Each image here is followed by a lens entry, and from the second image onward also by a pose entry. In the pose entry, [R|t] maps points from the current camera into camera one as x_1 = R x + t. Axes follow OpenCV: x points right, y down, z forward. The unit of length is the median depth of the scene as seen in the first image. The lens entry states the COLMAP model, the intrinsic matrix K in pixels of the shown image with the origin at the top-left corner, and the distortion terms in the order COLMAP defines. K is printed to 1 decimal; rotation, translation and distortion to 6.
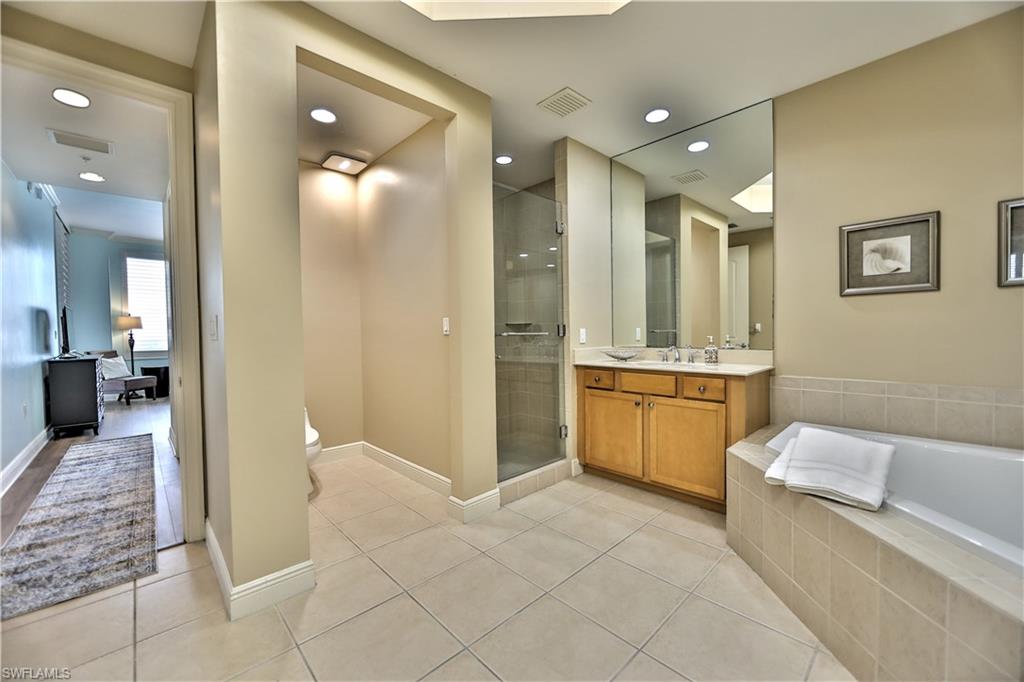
lens RADIAL K [[402.3, 0, 512.0], [0, 402.3, 342.1], [0, 0, 1]] dist [-0.012605, 0.002518]
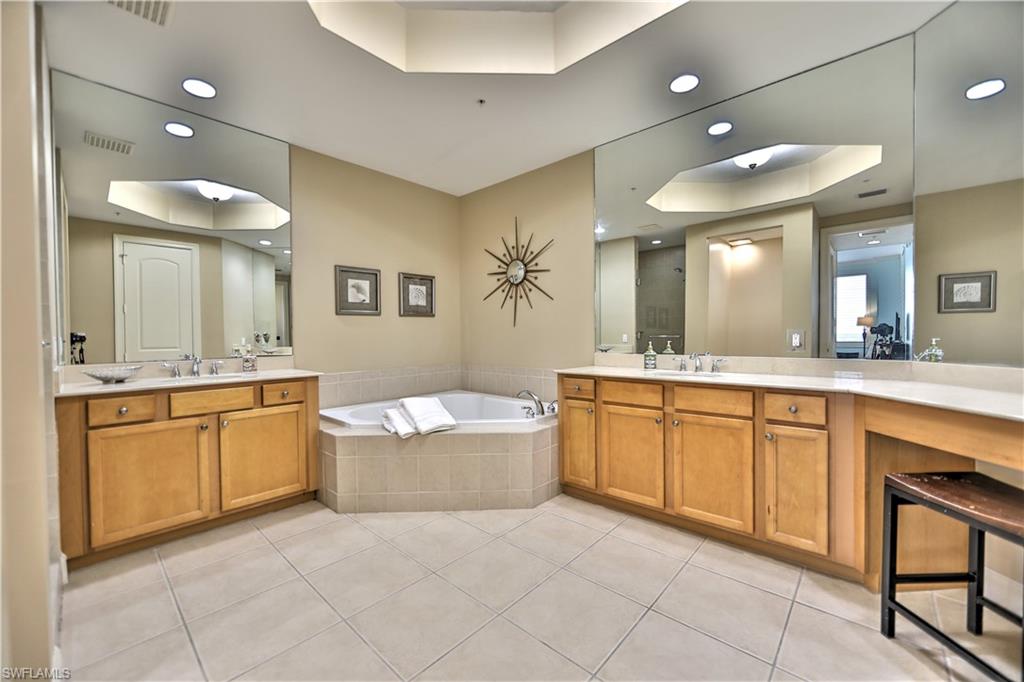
lens RADIAL K [[402.3, 0, 511.5], [0, 402.3, 337.4], [0, 0, 1]] dist [-0.012605, 0.002518]
pose [[-0.069871, 0.003687, 0.997549, -0.605866], [0.035215, 0.999379, -0.001228, -0.009117], [-0.996934, 0.035043, -0.069958, 0.461043]]
